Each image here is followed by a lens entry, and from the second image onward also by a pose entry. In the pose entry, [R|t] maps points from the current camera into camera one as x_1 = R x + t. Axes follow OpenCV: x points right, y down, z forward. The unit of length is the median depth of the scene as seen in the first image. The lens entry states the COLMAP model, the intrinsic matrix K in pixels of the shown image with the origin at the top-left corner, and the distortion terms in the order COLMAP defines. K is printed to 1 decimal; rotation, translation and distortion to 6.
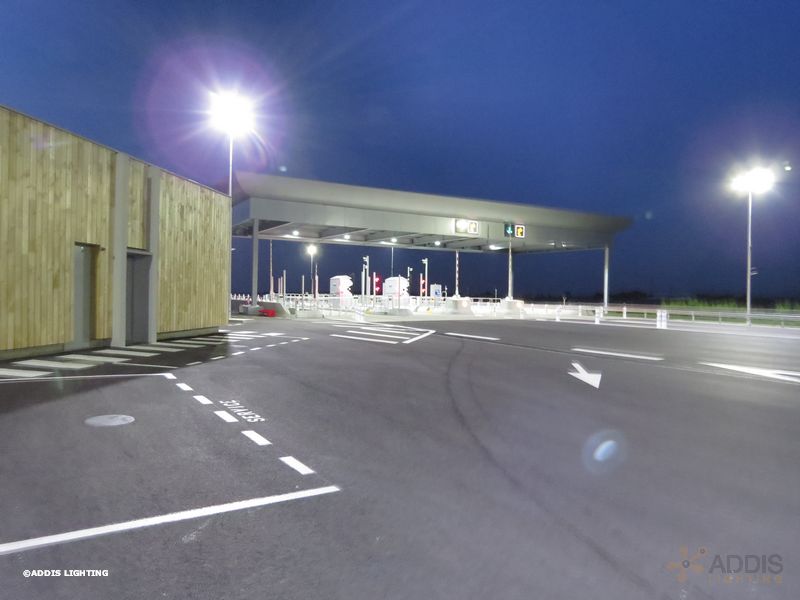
lens RADIAL K [[566.3, 0, 411.5], [0, 566.3, 296.1], [0, 0, 1]] dist [-0.002084, 0.000252]
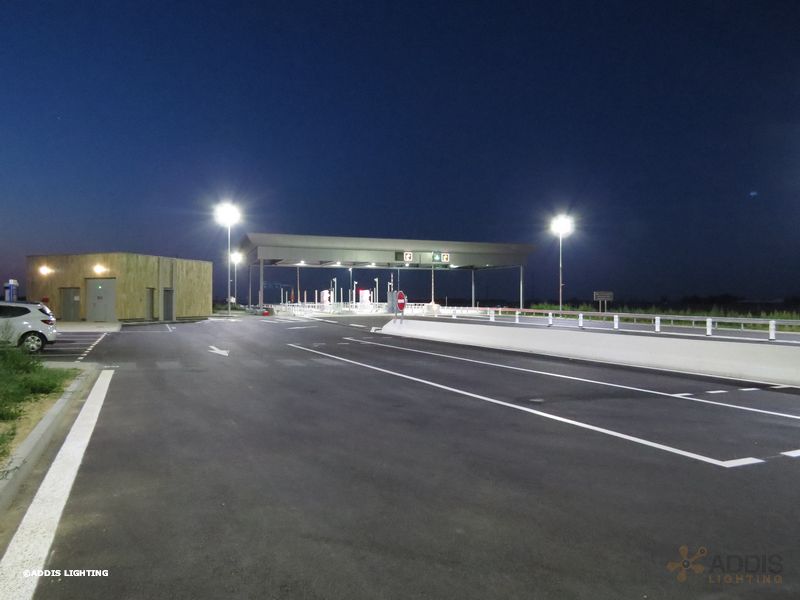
lens RADIAL K [[567.5, 0, 400.0], [0, 567.5, 300.0], [0, 0, 1]] dist [-0.023086, 0.003776]
pose [[0.982769, -0.014851, -0.184239, 0.449694], [0.013494, 0.999872, -0.008617, 0.007809], [0.184343, 0.005983, 0.982844, -0.603503]]
